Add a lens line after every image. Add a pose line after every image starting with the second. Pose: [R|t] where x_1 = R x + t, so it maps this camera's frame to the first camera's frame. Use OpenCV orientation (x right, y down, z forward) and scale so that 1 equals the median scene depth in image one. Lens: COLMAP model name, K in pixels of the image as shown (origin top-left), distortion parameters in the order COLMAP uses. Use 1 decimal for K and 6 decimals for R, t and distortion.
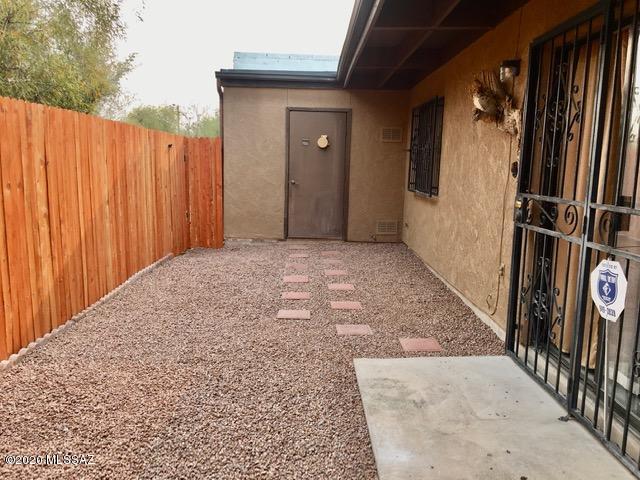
lens RADIAL K [[534.2, 0, 320.0], [0, 534.2, 240.0], [0, 0, 1]] dist [0.062498, -0.001032]
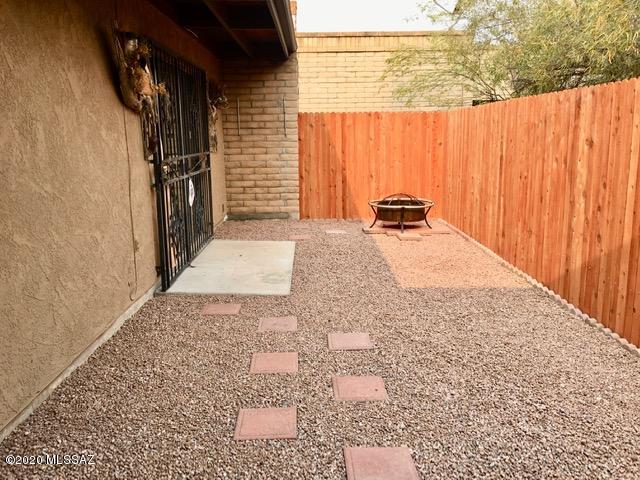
lens RADIAL K [[550.9, 0, 320.0], [0, 550.9, 240.0], [0, 0, 1]] dist [-0.002923, -0.001676]
pose [[-0.999887, -0.014818, -0.002559, -0.004252], [-0.014827, 0.943080, 0.332235, -0.297230], [-0.002510, 0.332236, -0.943193, 1.974788]]
